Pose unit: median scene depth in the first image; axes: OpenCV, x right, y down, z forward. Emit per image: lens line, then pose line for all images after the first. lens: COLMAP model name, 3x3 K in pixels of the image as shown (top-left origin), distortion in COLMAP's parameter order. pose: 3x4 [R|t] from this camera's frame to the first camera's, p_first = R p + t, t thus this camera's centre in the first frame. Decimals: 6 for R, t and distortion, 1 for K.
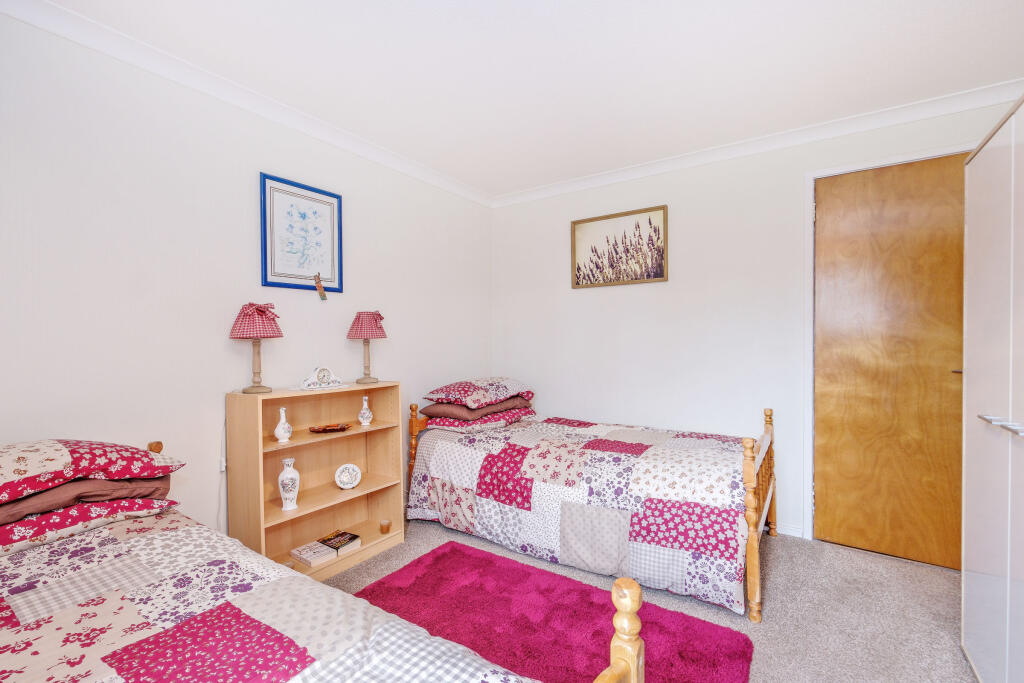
lens RADIAL K [[450.8, 0, 510.6], [0, 450.8, 343.3], [0, 0, 1]] dist [-0.000274, -0.000035]
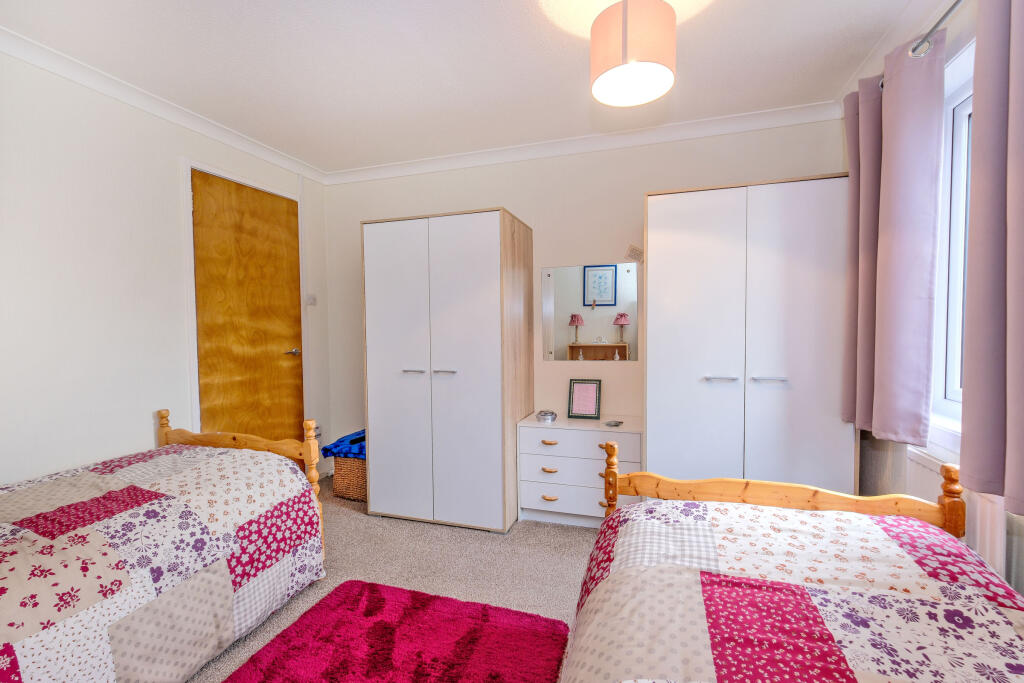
lens RADIAL K [[450.8, 0, 510.6], [0, 450.8, 343.3], [0, 0, 1]] dist [-0.000274, -0.000035]
pose [[-0.254116, -0.032373, 0.966632, -0.597126], [0.022133, 0.998983, 0.039275, -0.006105], [-0.966921, 0.031375, -0.253141, 0.739973]]
